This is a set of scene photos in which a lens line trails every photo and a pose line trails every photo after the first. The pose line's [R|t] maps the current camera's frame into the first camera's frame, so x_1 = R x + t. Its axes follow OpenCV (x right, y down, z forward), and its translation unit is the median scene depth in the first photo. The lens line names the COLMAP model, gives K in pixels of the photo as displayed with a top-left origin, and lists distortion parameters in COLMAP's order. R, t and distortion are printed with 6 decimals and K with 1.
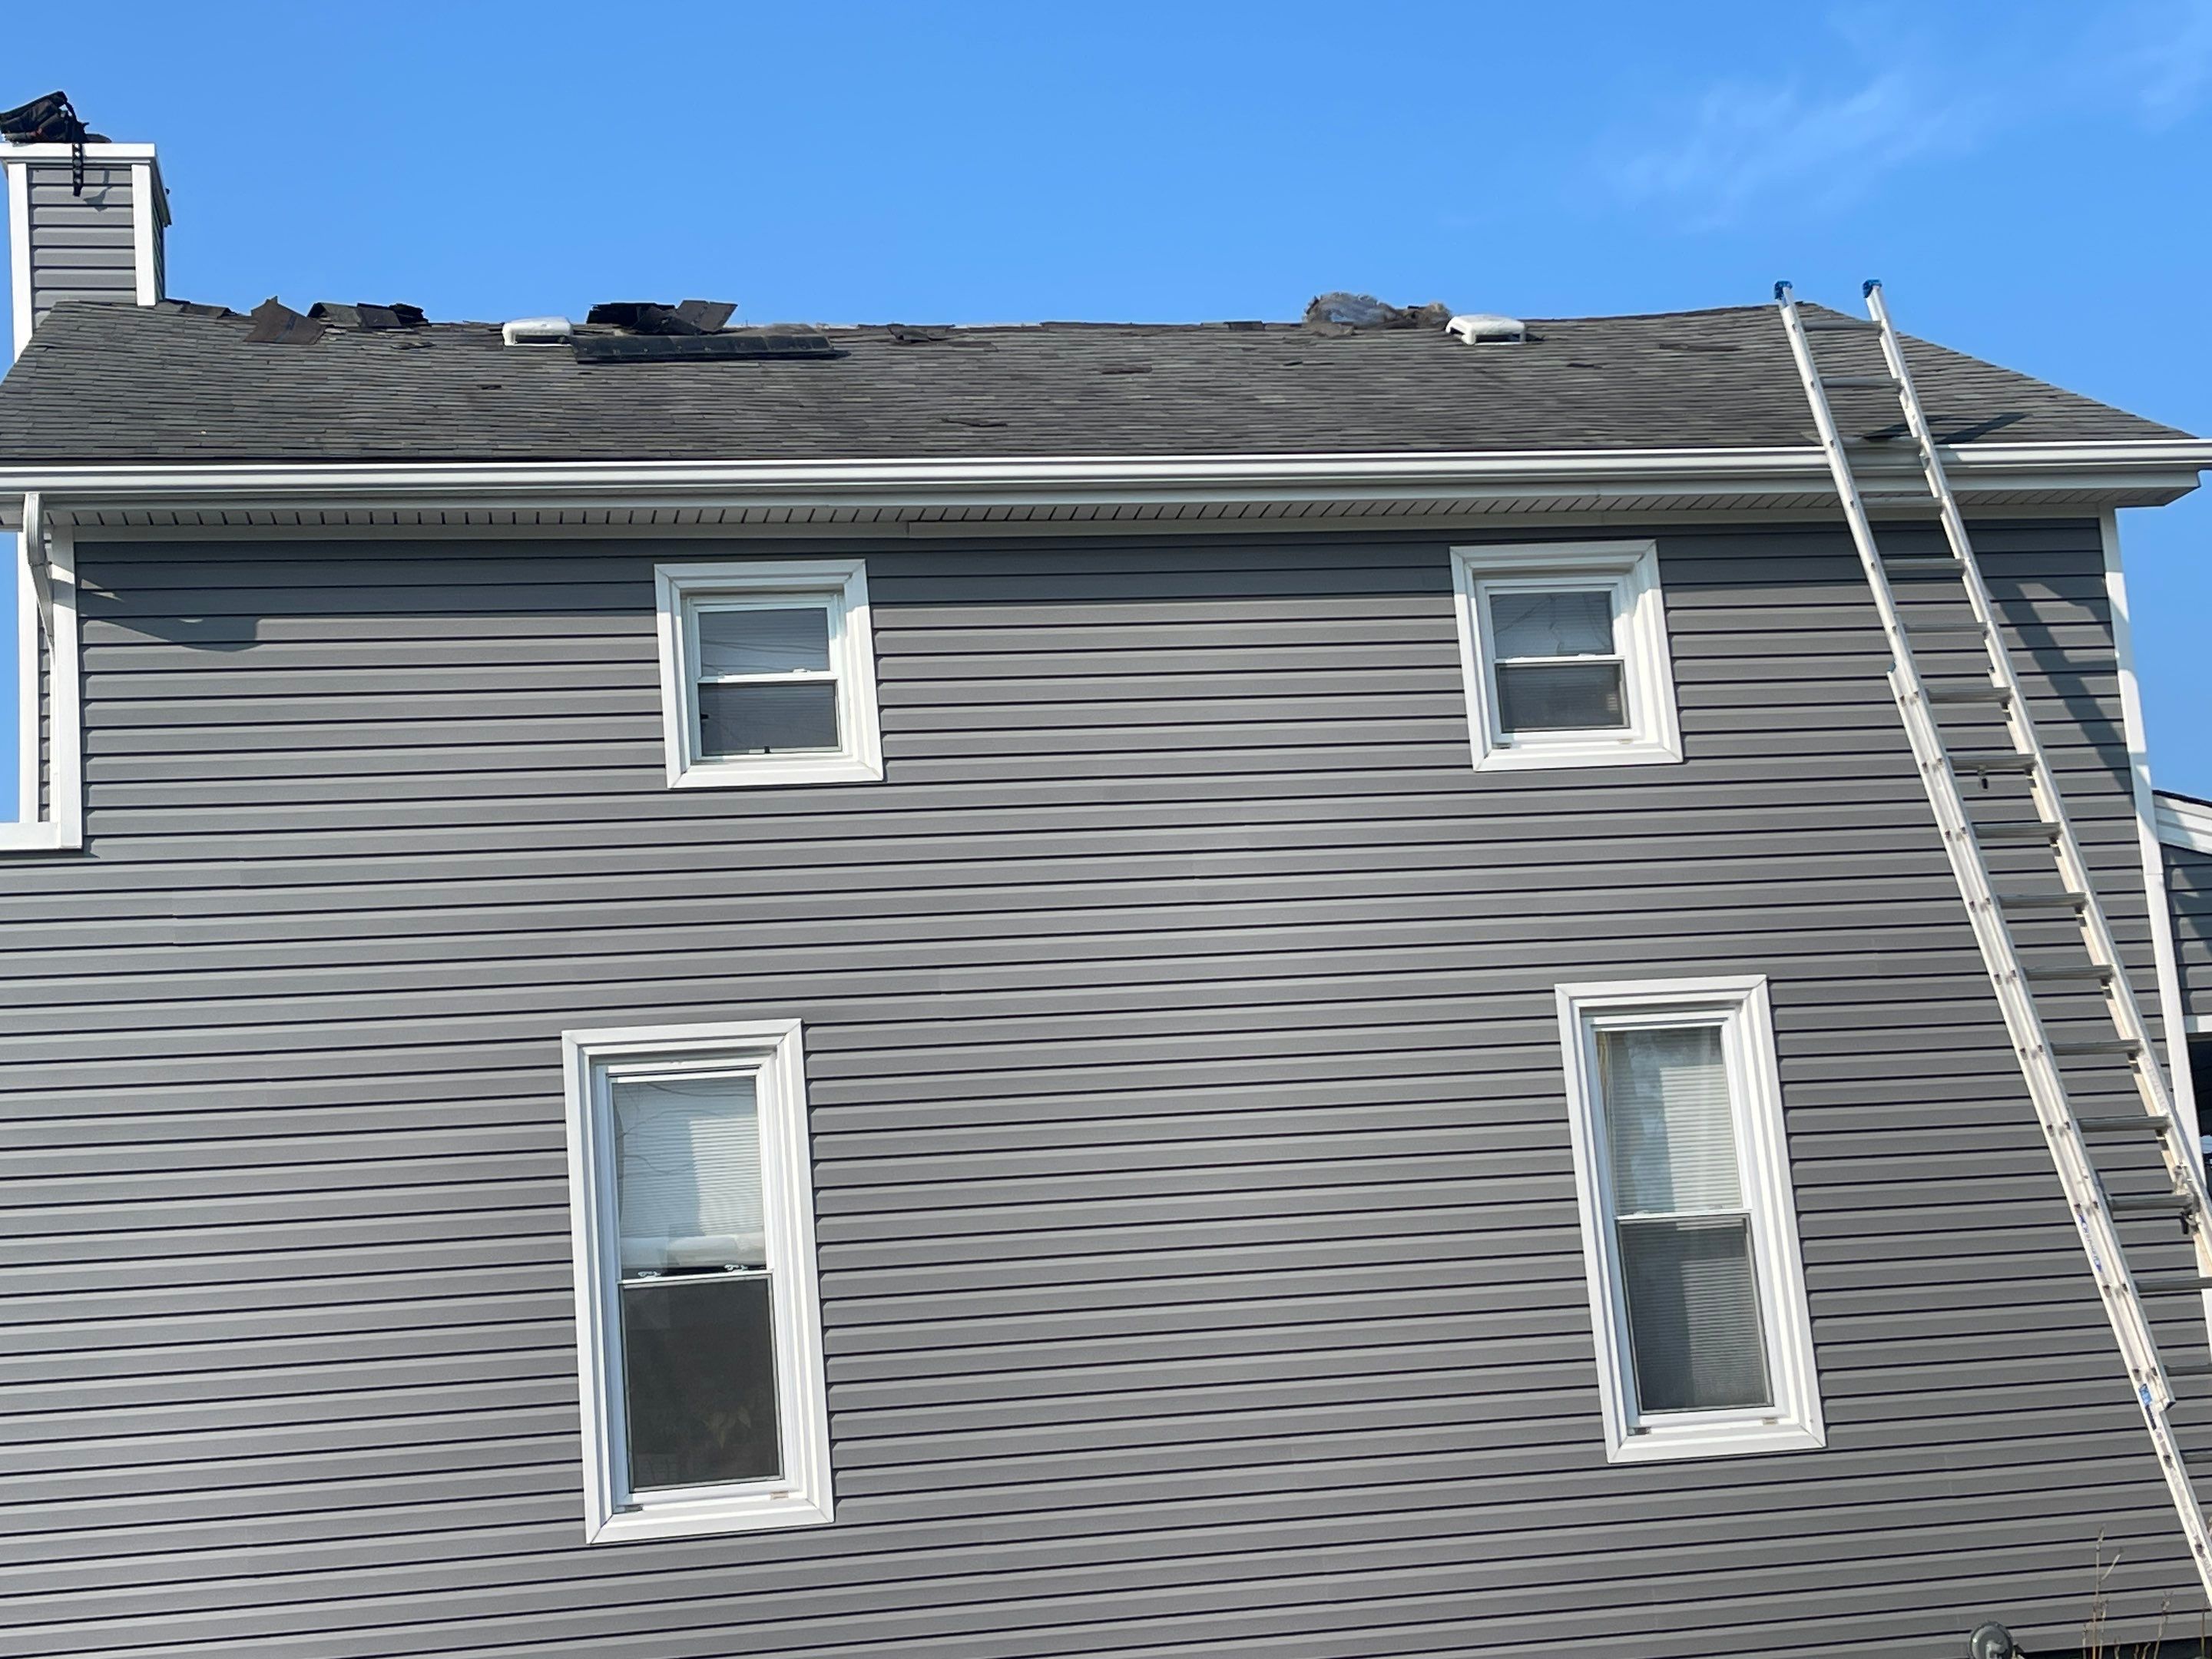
lens RADIAL K [[3708.1, 0, 1106.0], [0, 3708.1, 829.5], [0, 0, 1]] dist [0.230693, -0.098282]
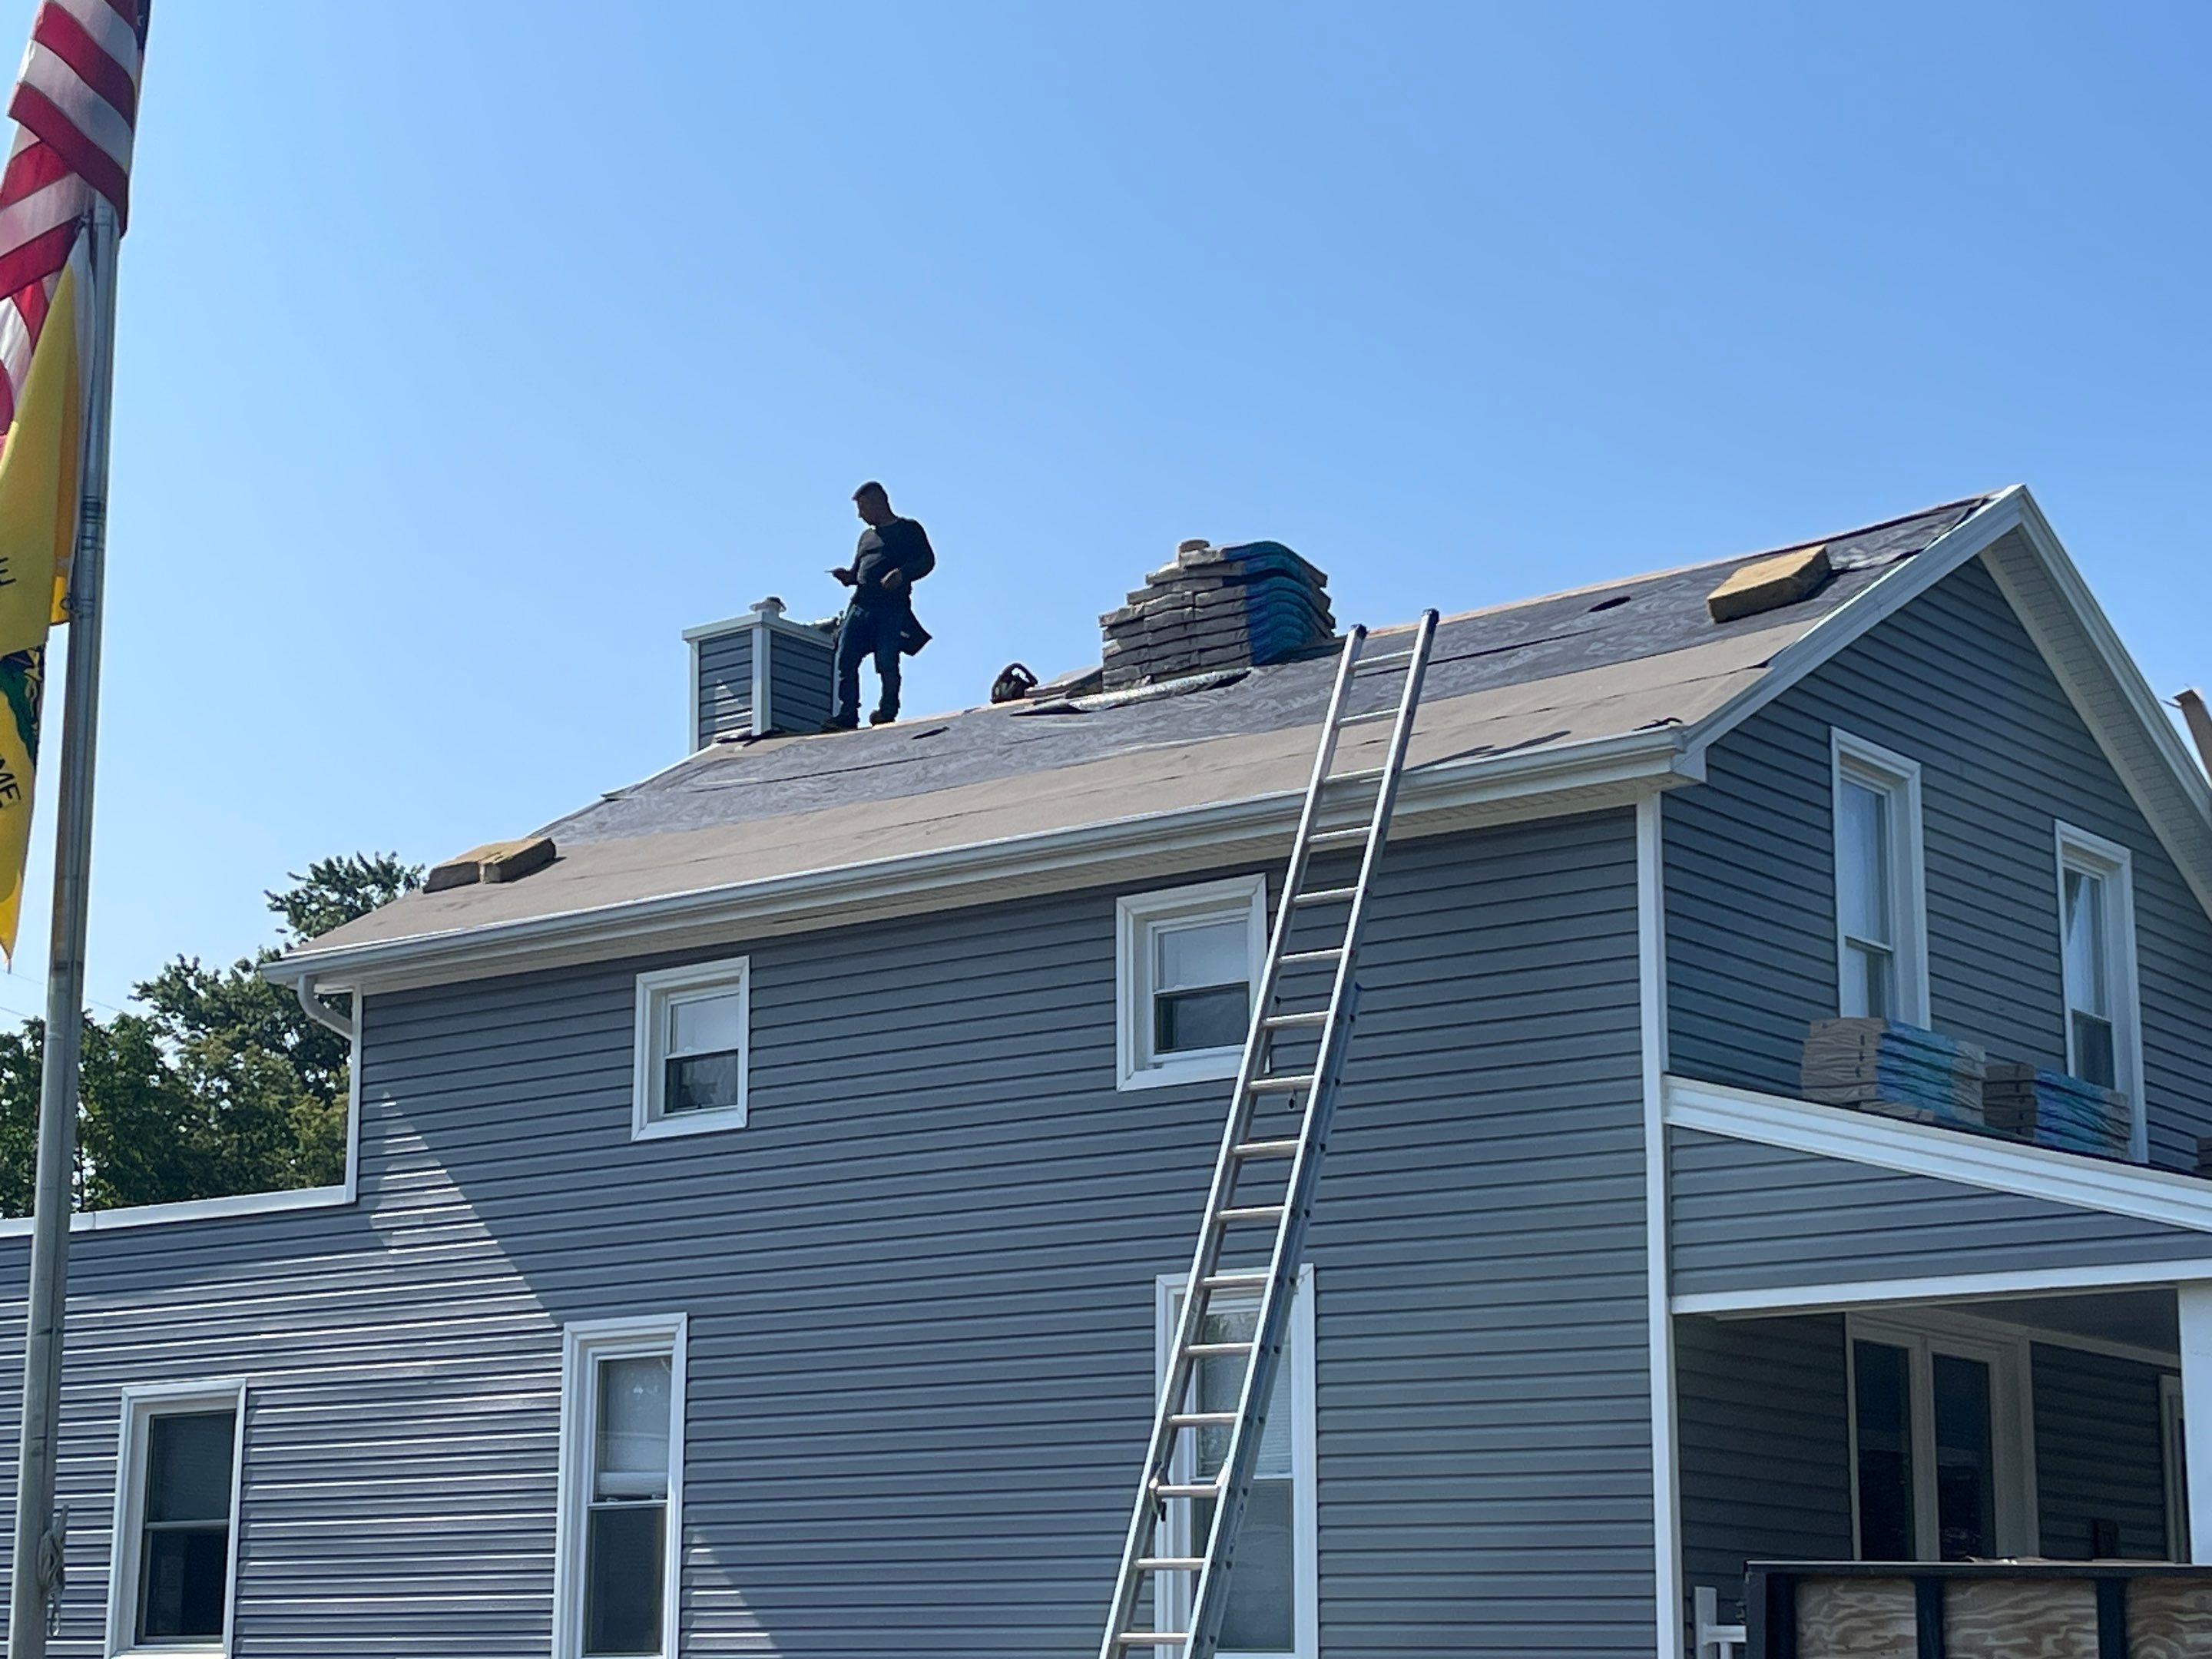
lens RADIAL K [[3715.1, 0, 1107.0], [0, 3715.1, 953.1], [0, 0, 1]] dist [0.098921, 0.006525]
pose [[0.641214, -0.069893, -0.764173, 1.002702], [0.083660, 0.996275, -0.020923, -0.035419], [0.762788, -0.050515, 0.644672, 0.250715]]
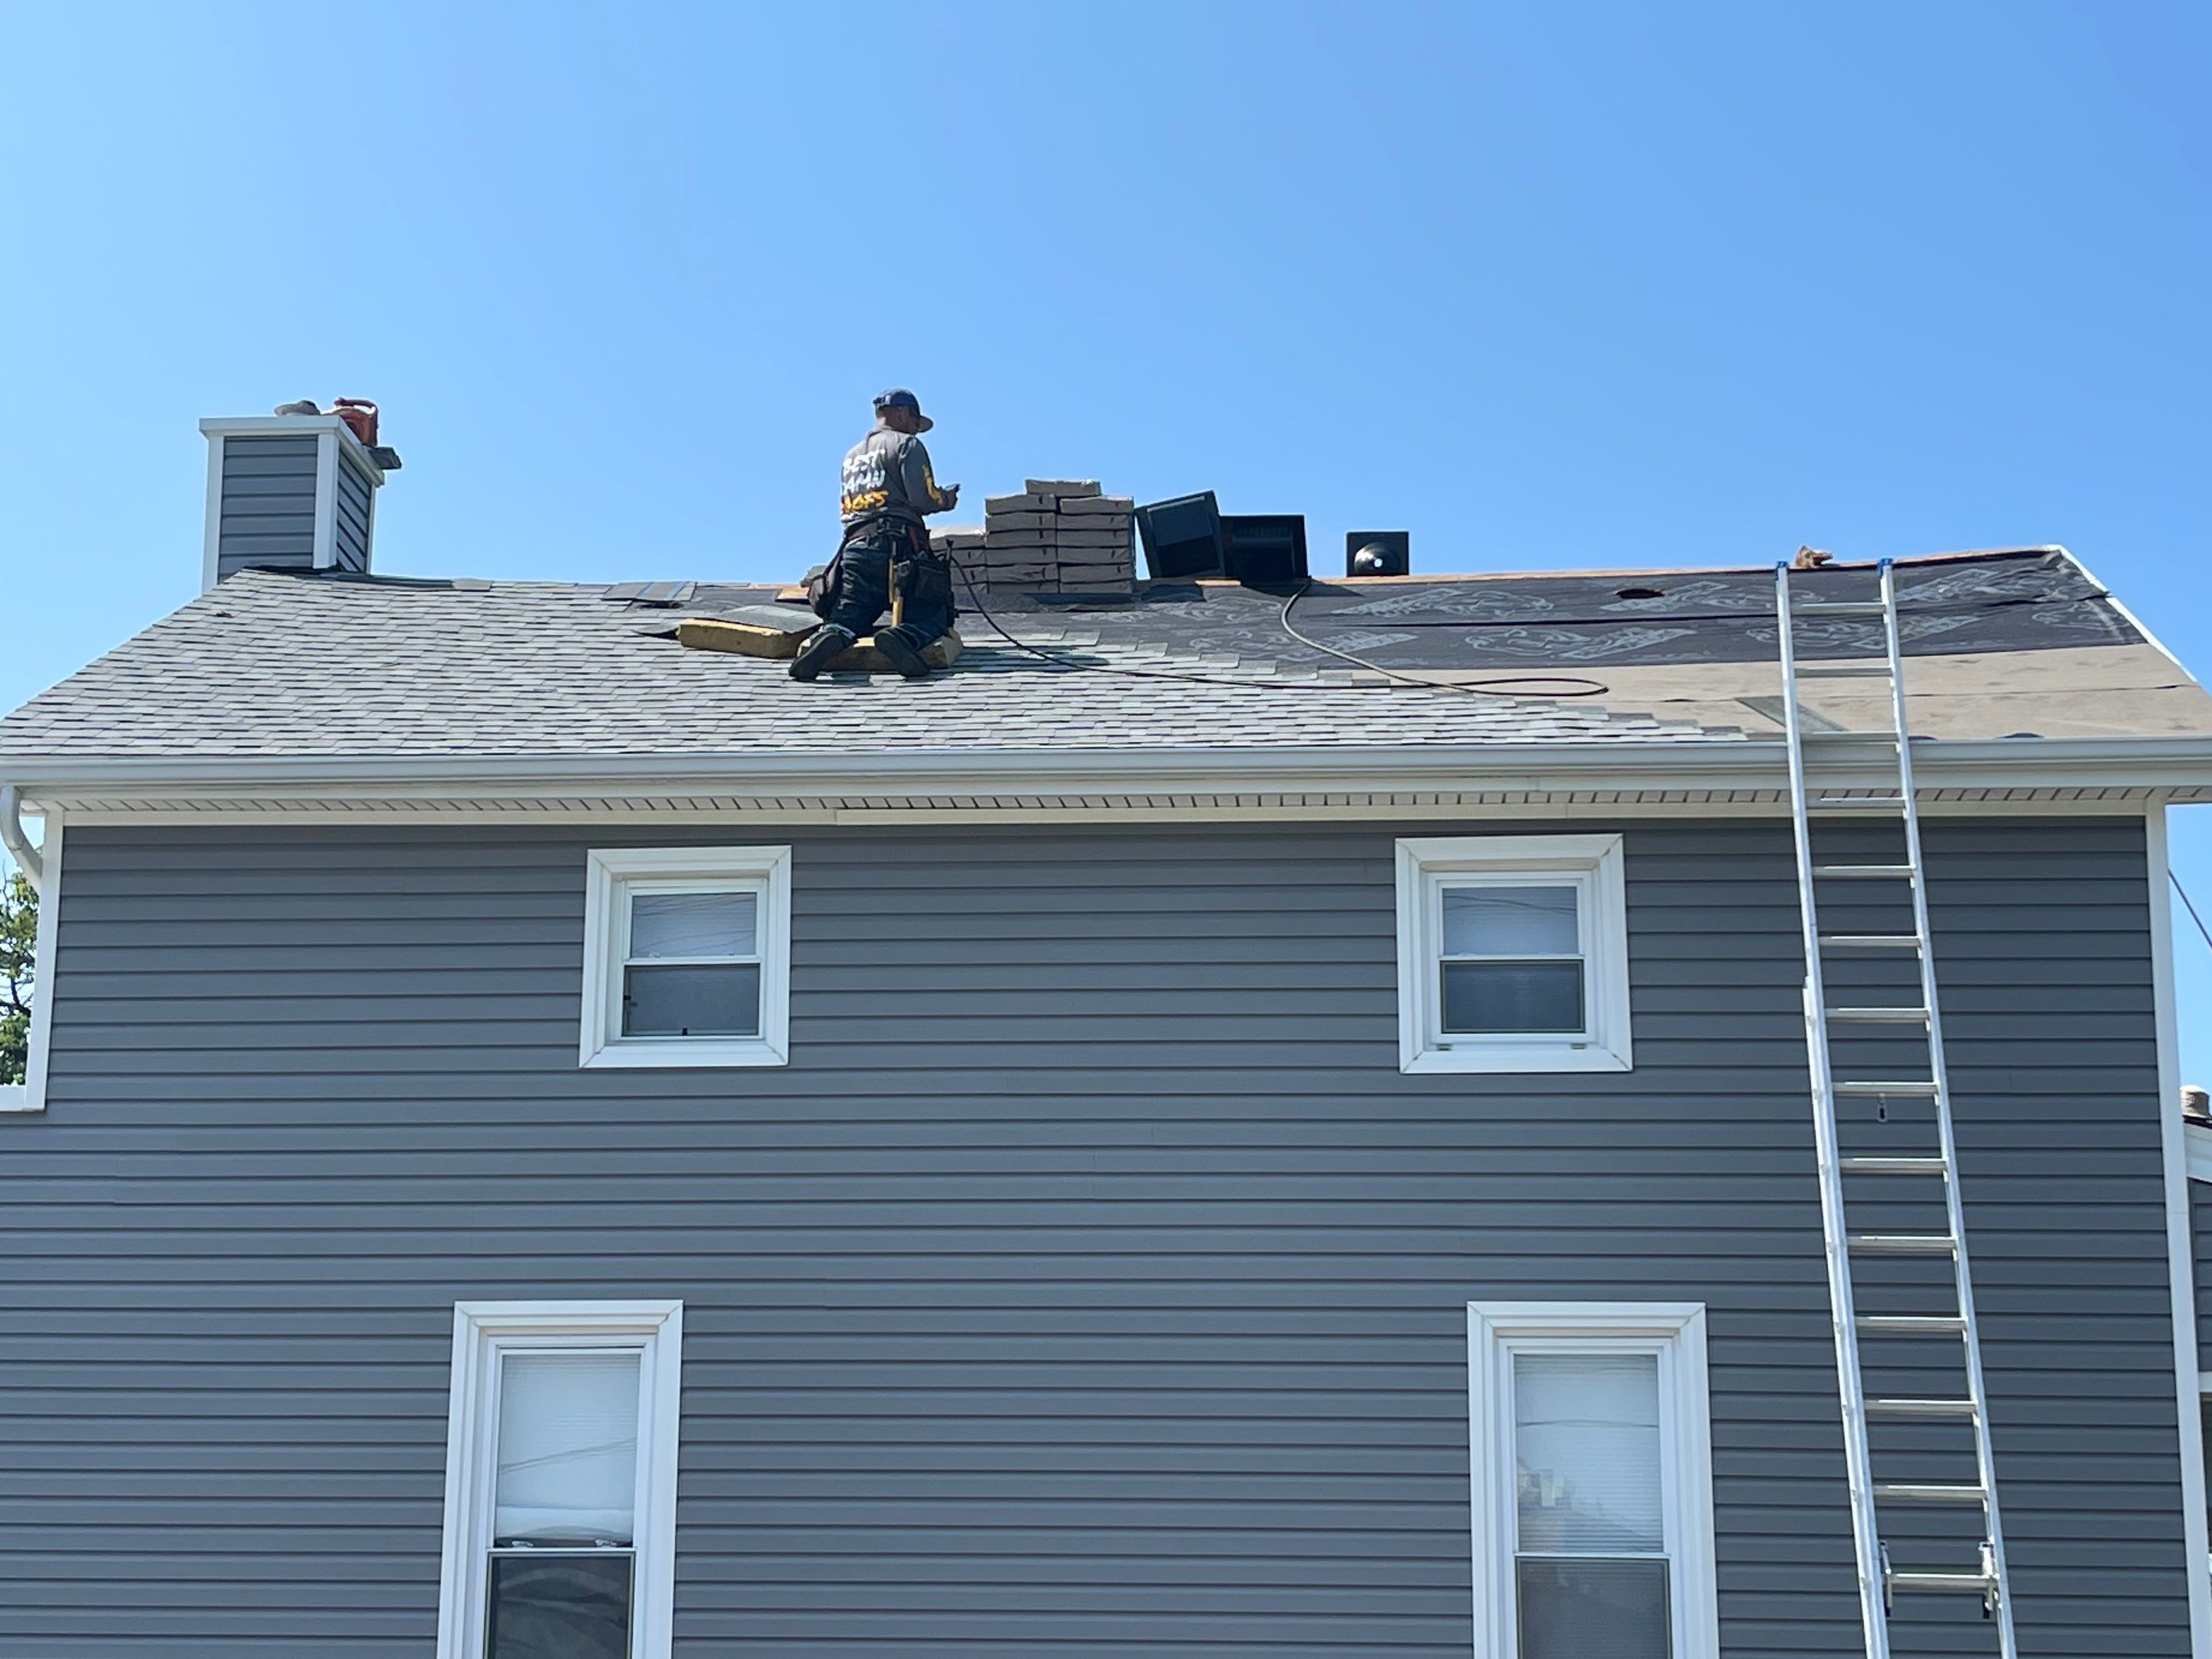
lens RADIAL K [[3715.1, 0, 1107.0], [0, 3715.1, 953.1], [0, 0, 1]] dist [0.098921, 0.006525]
pose [[0.947849, 0.018671, -0.318172, 0.333253], [-0.030869, 0.998967, -0.033339, -0.012608], [0.317221, 0.041422, 0.947447, 0.071955]]
